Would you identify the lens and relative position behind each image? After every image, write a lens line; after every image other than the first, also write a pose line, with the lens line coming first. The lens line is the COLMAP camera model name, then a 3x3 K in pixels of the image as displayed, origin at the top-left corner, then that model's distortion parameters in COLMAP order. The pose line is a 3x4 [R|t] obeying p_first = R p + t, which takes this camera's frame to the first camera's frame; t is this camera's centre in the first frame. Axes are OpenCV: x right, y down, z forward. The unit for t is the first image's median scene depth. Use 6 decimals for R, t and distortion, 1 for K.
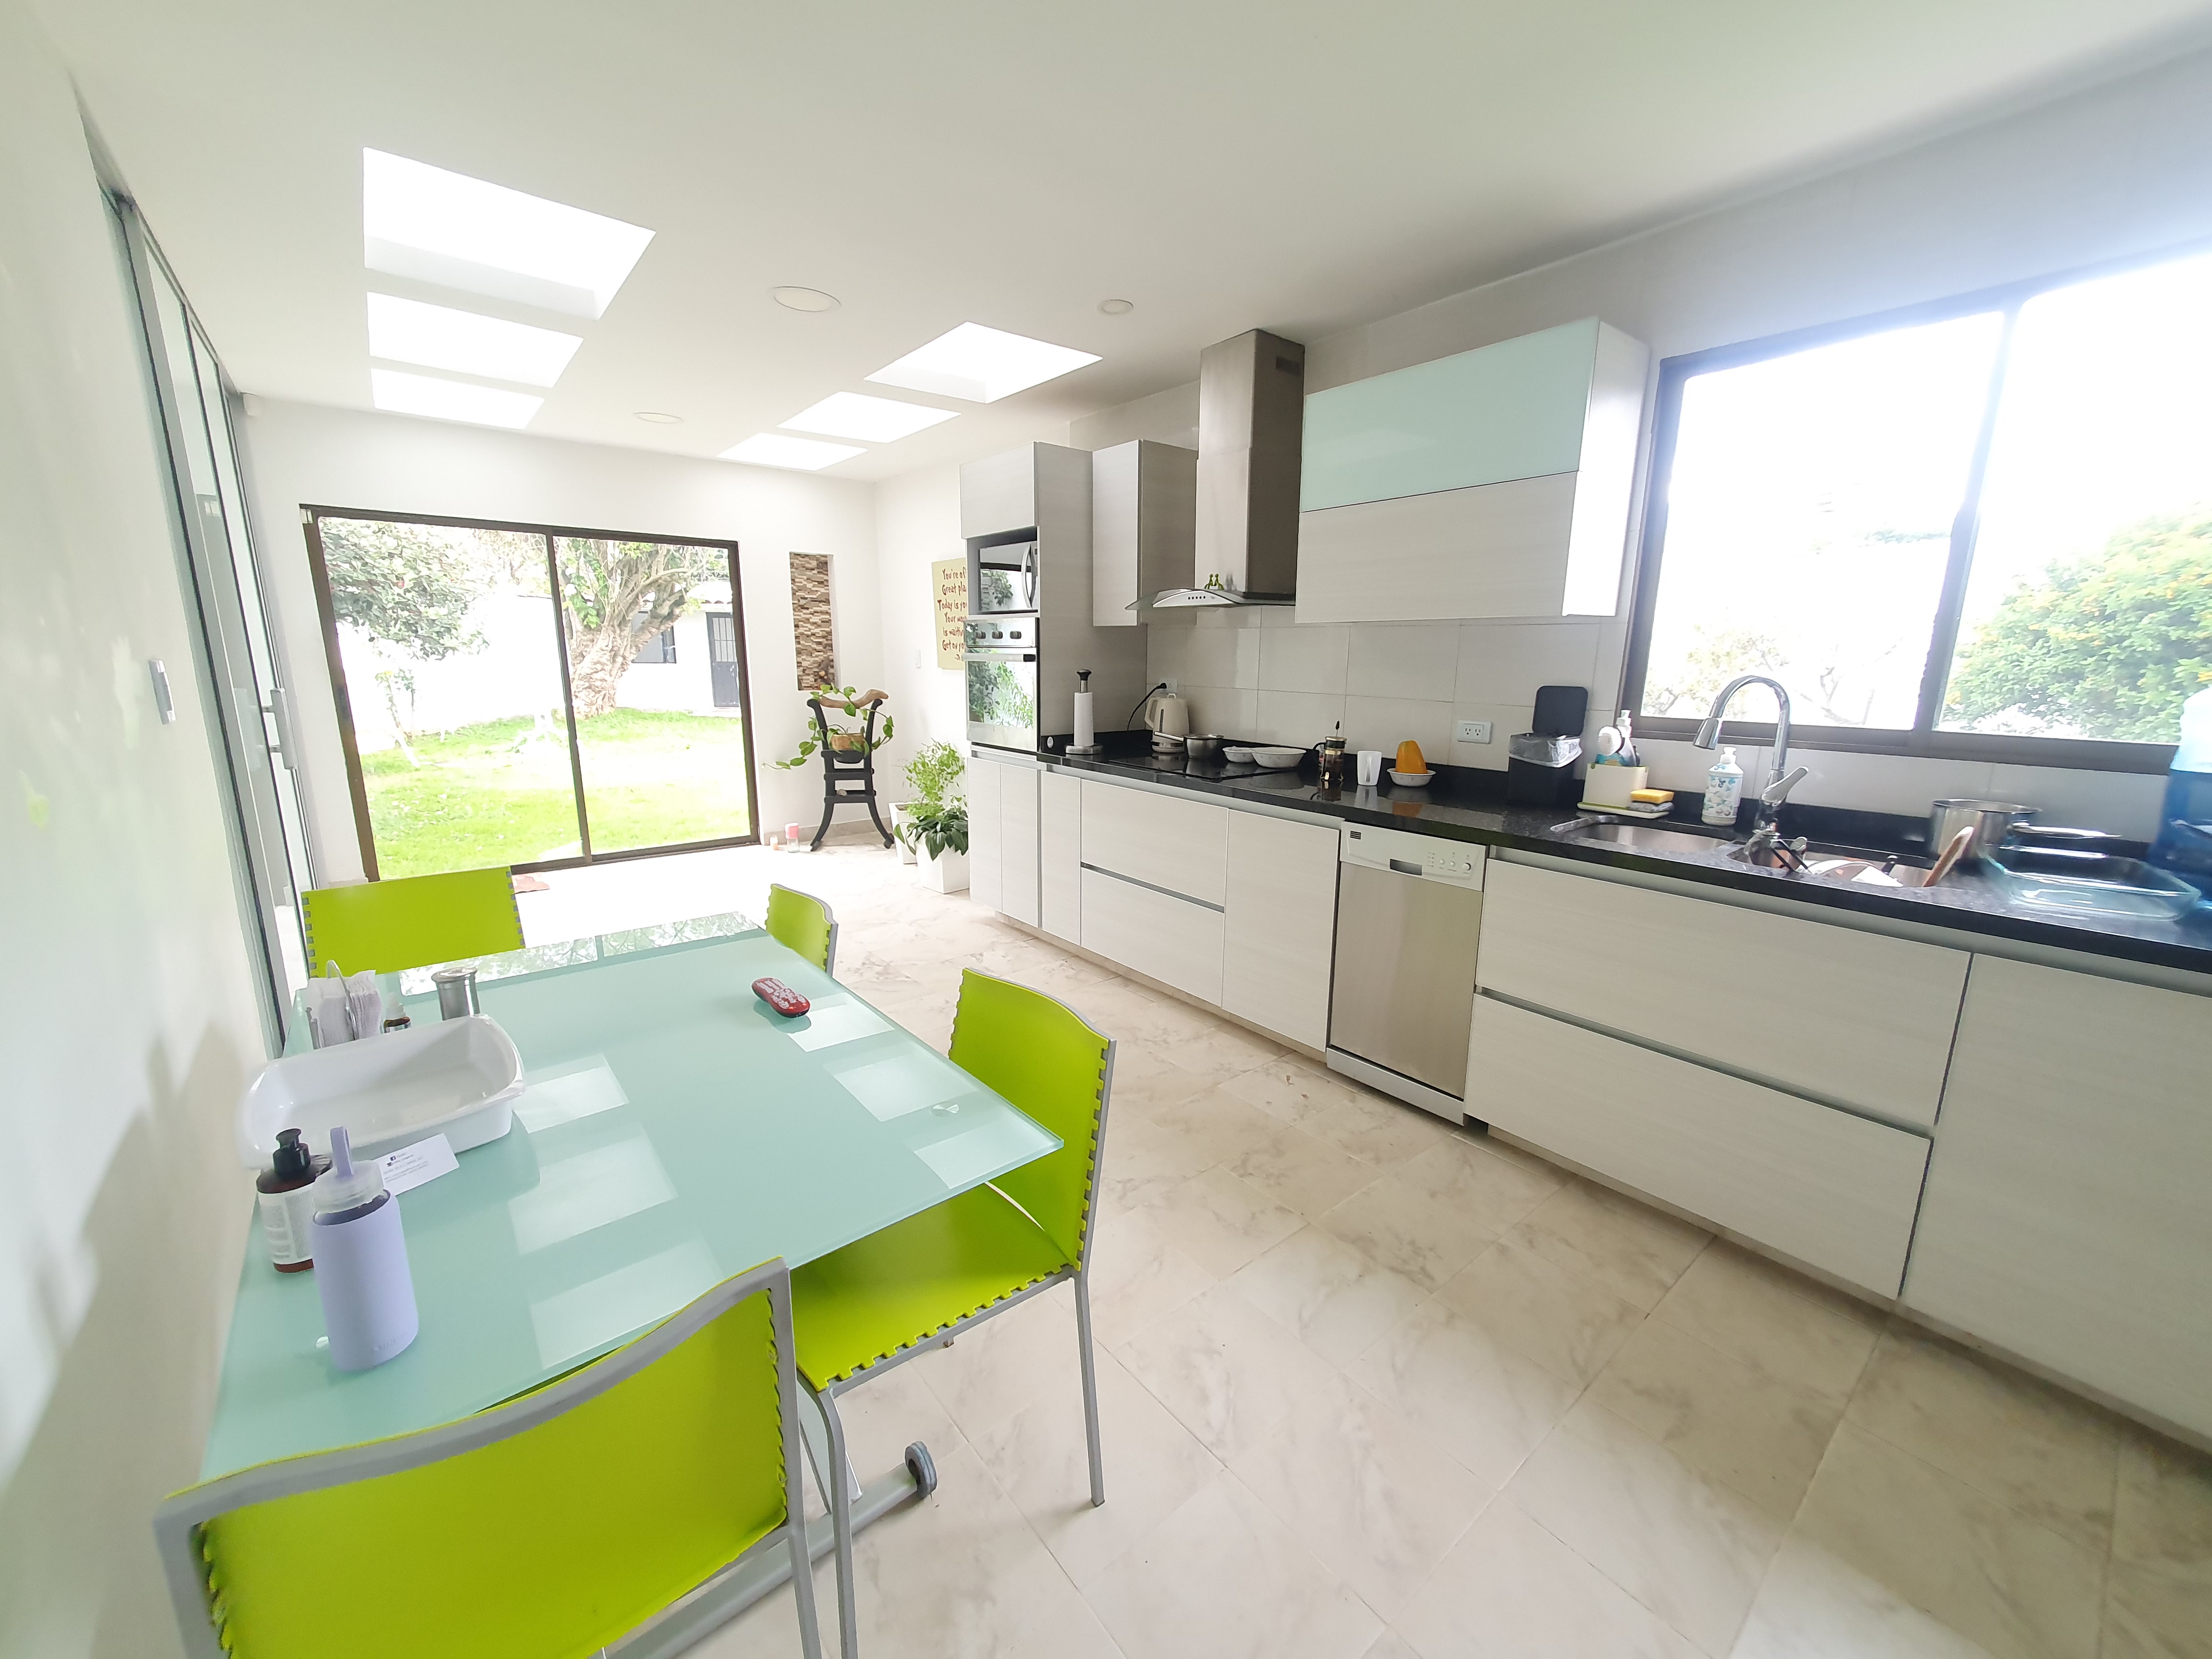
lens RADIAL K [[864.7, 0, 1116.4], [0, 864.7, 828.0], [0, 0, 1]] dist [0.008206, 0.001070]
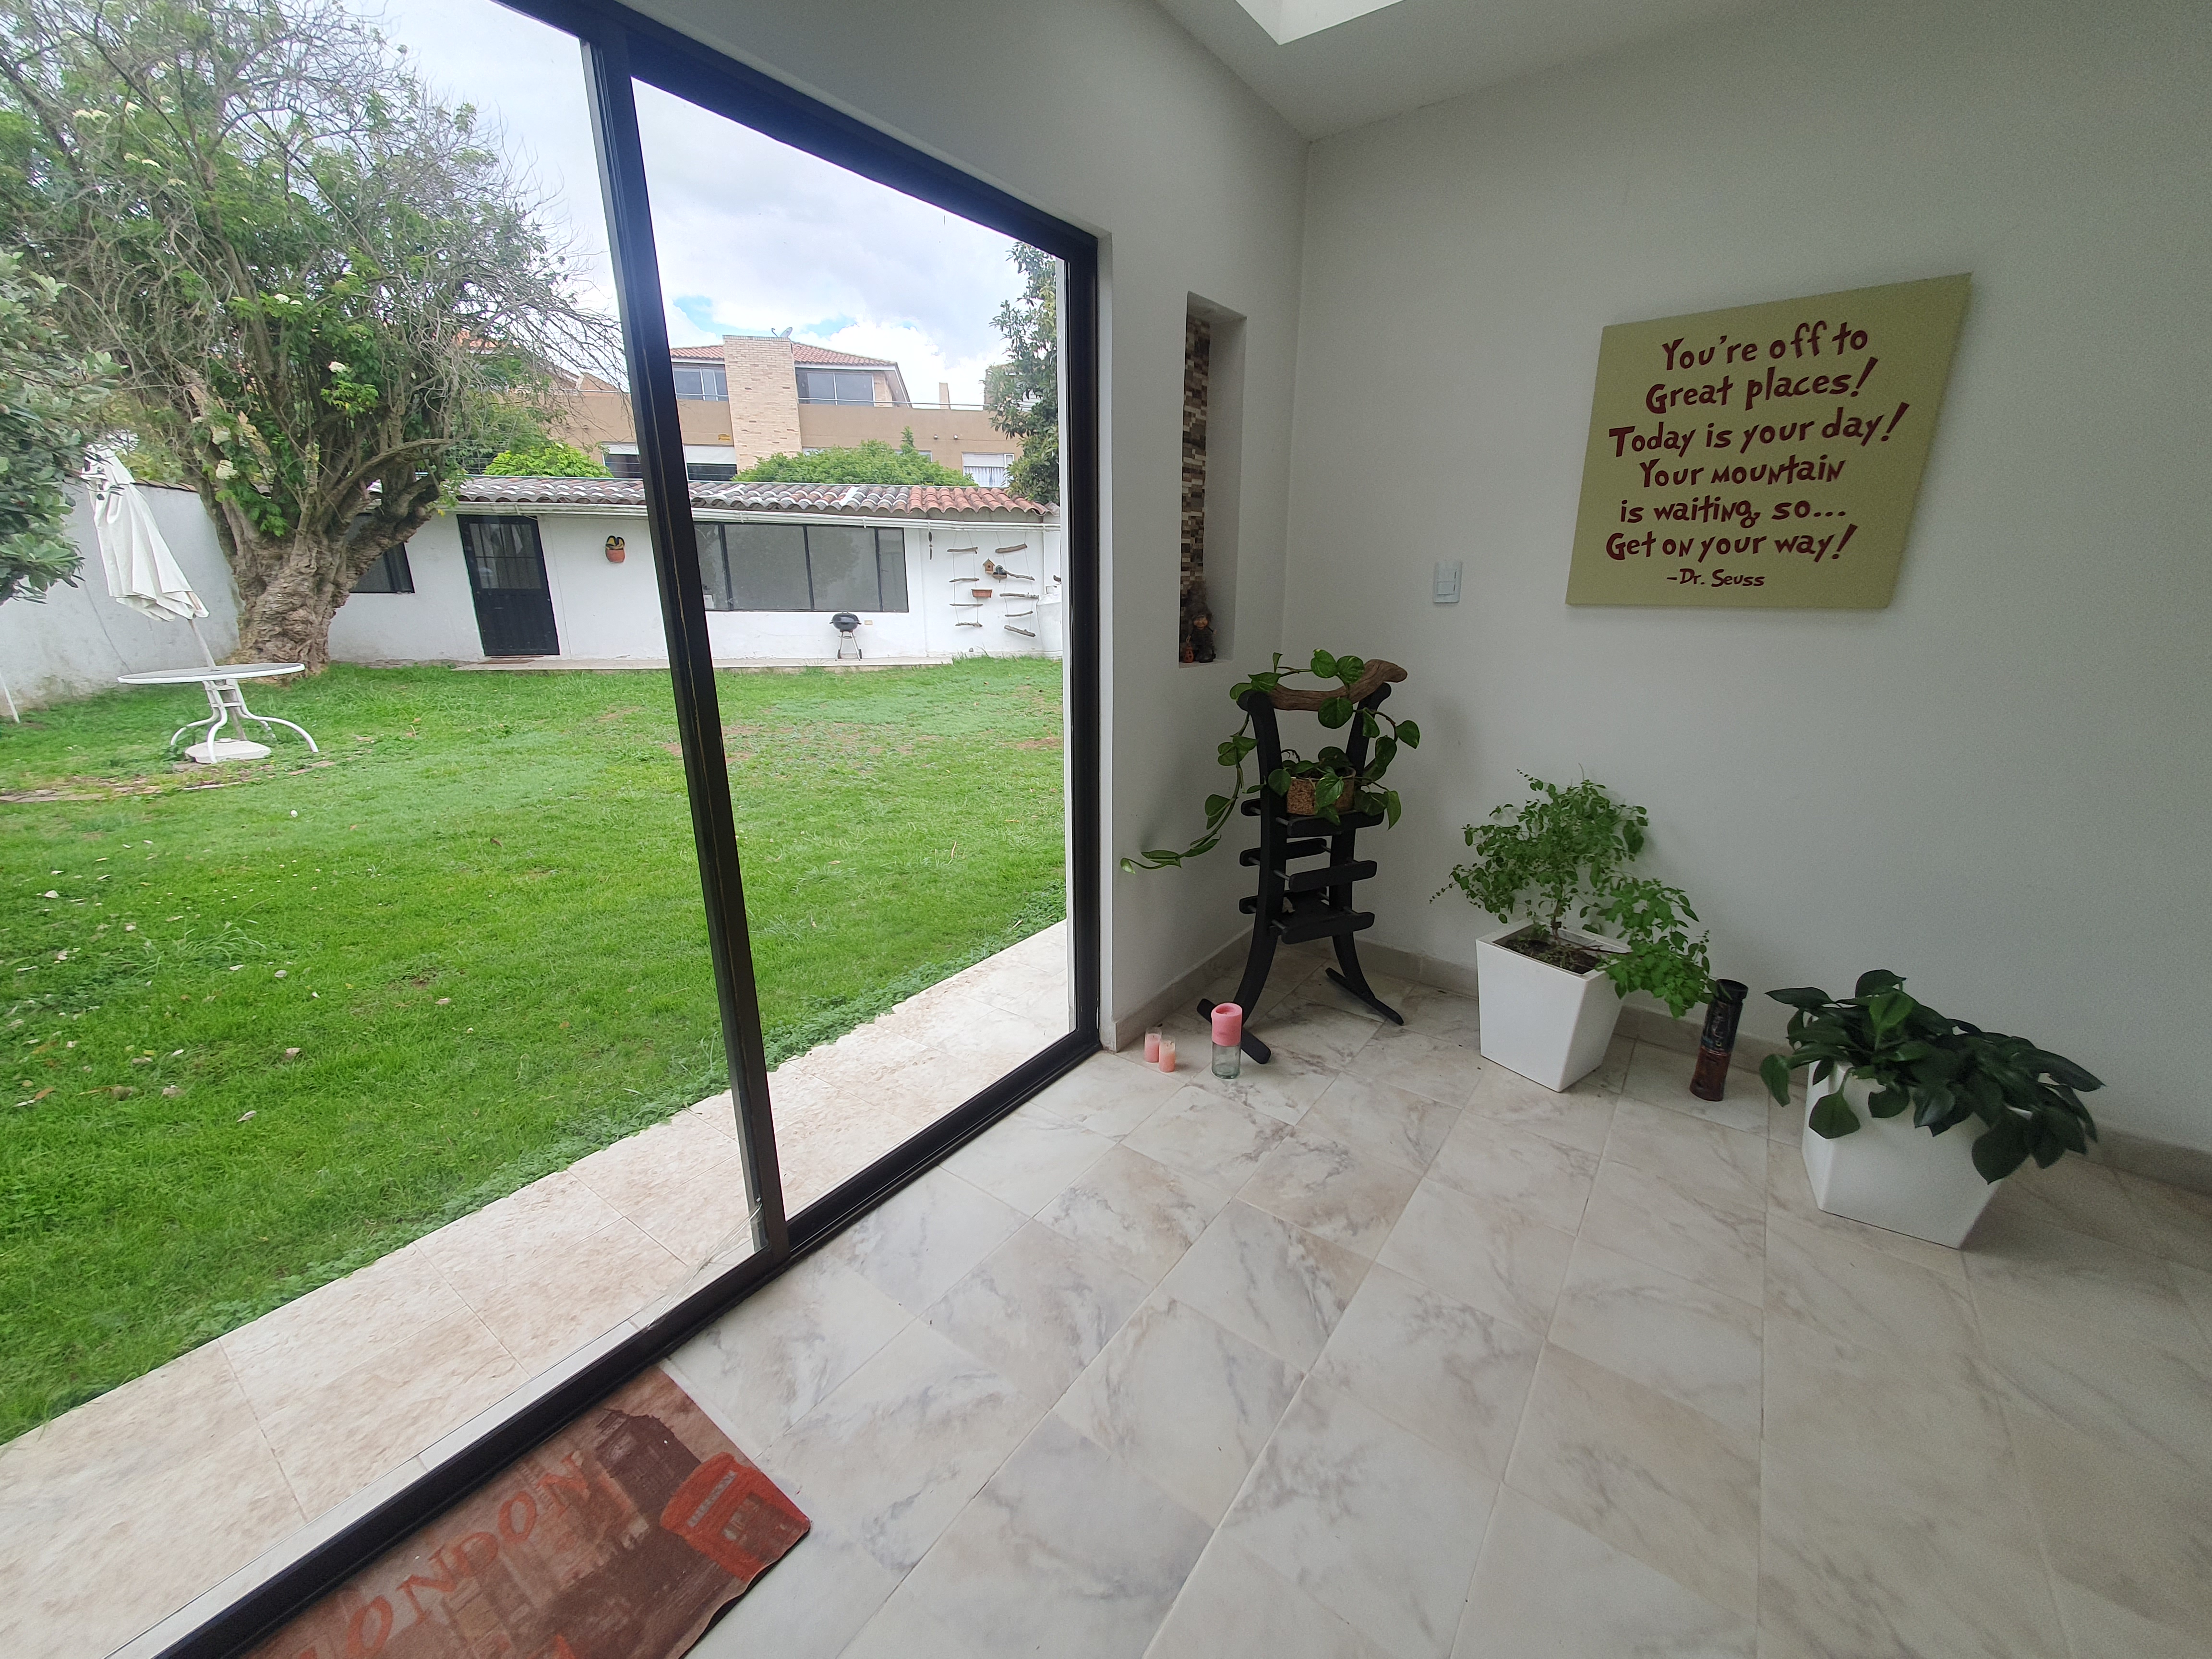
lens RADIAL K [[864.7, 0, 1107.0], [0, 864.7, 831.3], [0, 0, 1]] dist [0.008206, 0.001070]
pose [[0.967934, -0.080263, 0.238035, -0.211034], [0.058375, 0.993509, 0.097629, -0.052243], [-0.244326, -0.080604, 0.966337, 0.258260]]
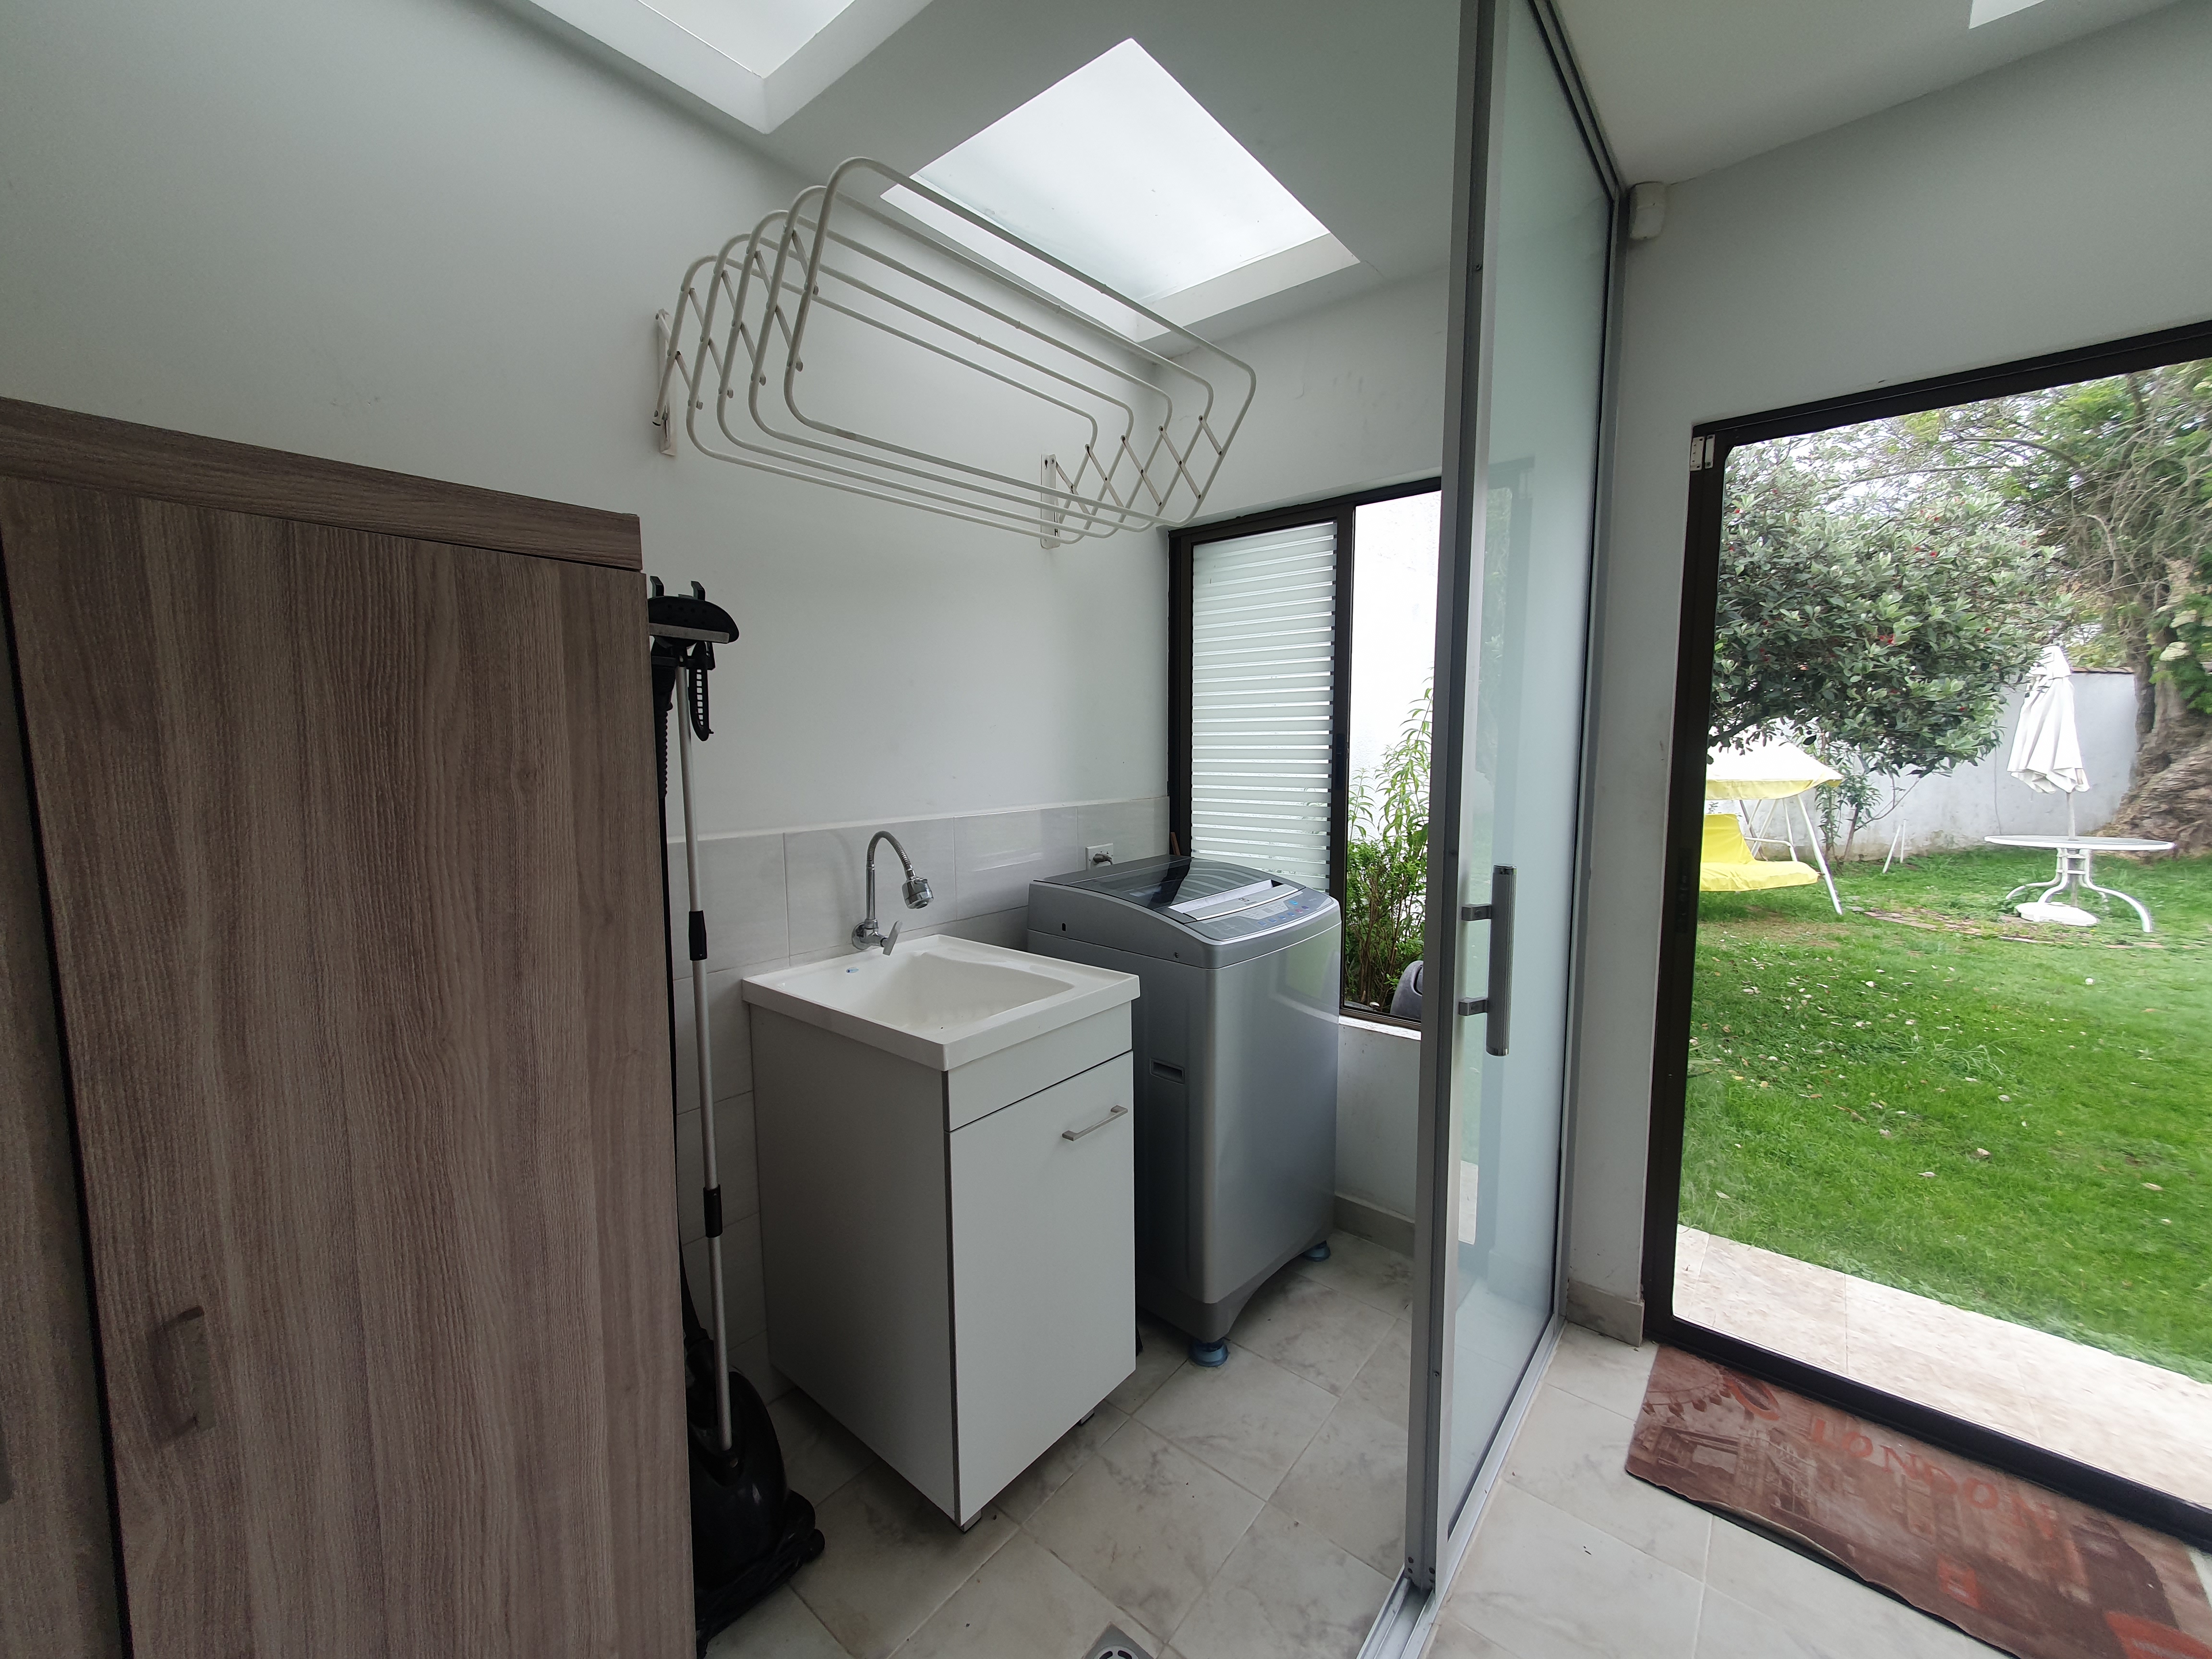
lens RADIAL K [[864.7, 0, 1115.6], [0, 864.7, 828.4], [0, 0, 1]] dist [0.008206, 0.001070]
pose [[0.187929, 0.086220, -0.978391, -0.169438], [-0.193922, 0.979788, 0.049094, -0.044780], [0.962848, 0.180506, 0.200851, 0.205727]]
